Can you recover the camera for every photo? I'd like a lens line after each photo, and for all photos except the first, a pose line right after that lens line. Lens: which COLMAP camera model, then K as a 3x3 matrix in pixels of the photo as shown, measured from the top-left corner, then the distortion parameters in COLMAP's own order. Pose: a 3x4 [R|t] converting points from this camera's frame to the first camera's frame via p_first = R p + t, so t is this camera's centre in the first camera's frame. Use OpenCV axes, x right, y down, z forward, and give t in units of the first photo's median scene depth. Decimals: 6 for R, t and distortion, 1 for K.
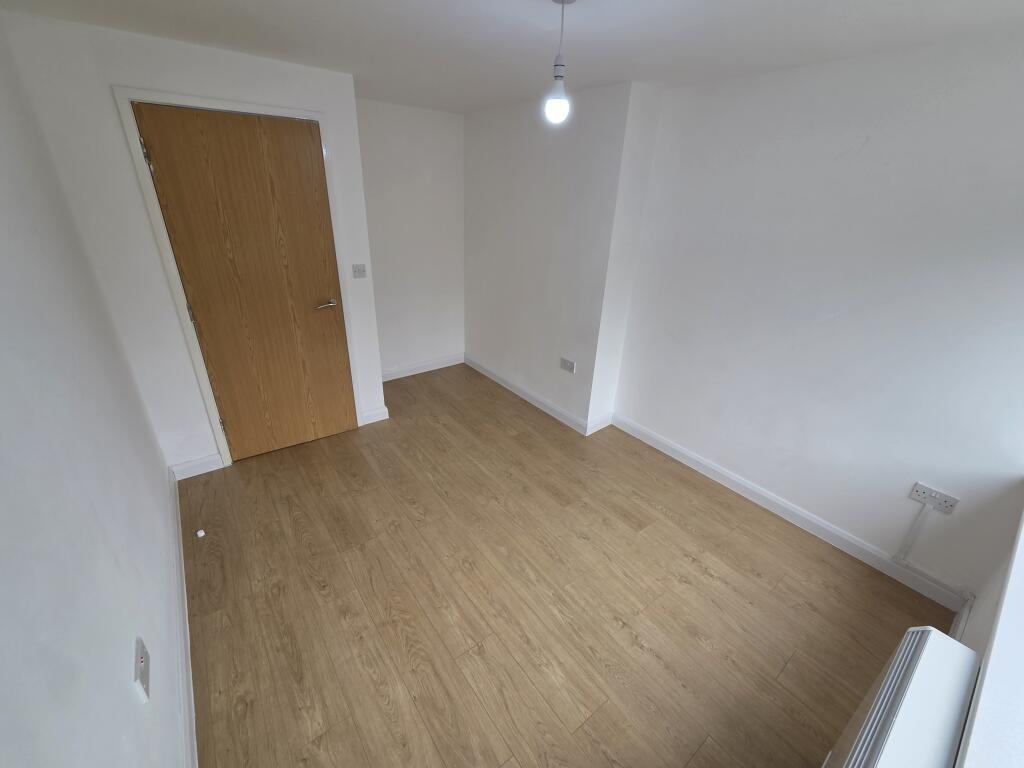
lens RADIAL K [[419.0, 0, 513.8], [0, 419.0, 385.0], [0, 0, 1]] dist [-0.000267, -0.000260]
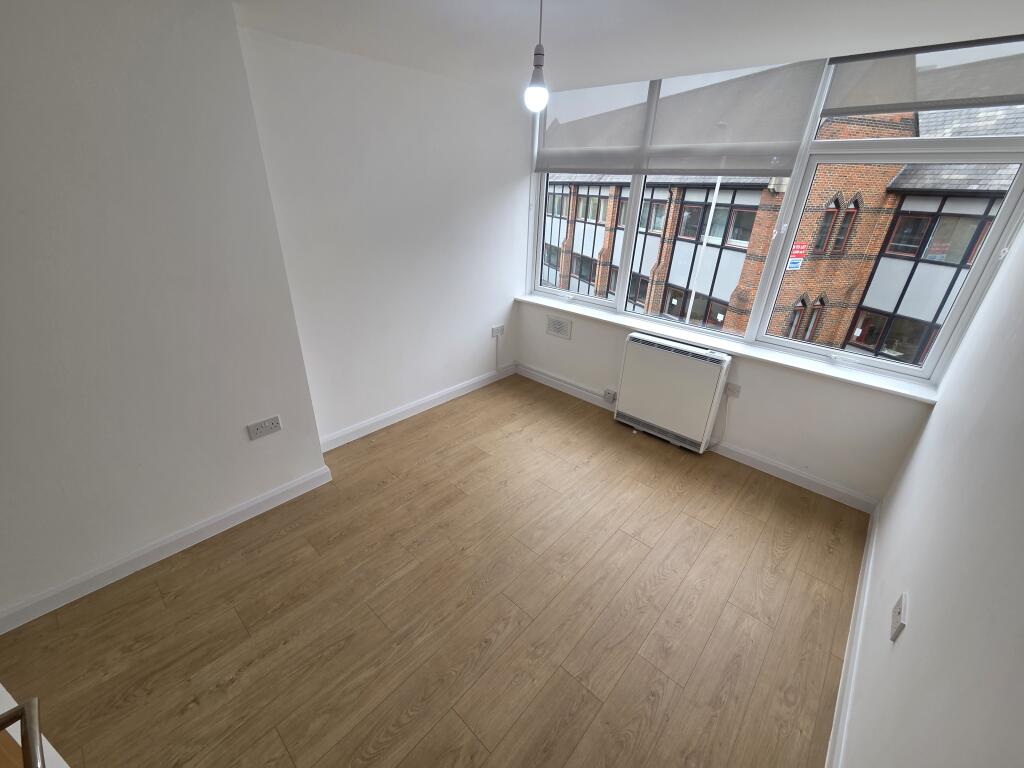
lens RADIAL K [[419.0, 0, 513.2], [0, 419.0, 382.7], [0, 0, 1]] dist [-0.000267, -0.000260]
pose [[-0.174551, -0.460643, 0.870253, -0.646166], [0.377592, 0.784938, 0.491220, -0.370110], [-0.909371, 0.414343, 0.036924, 0.758246]]
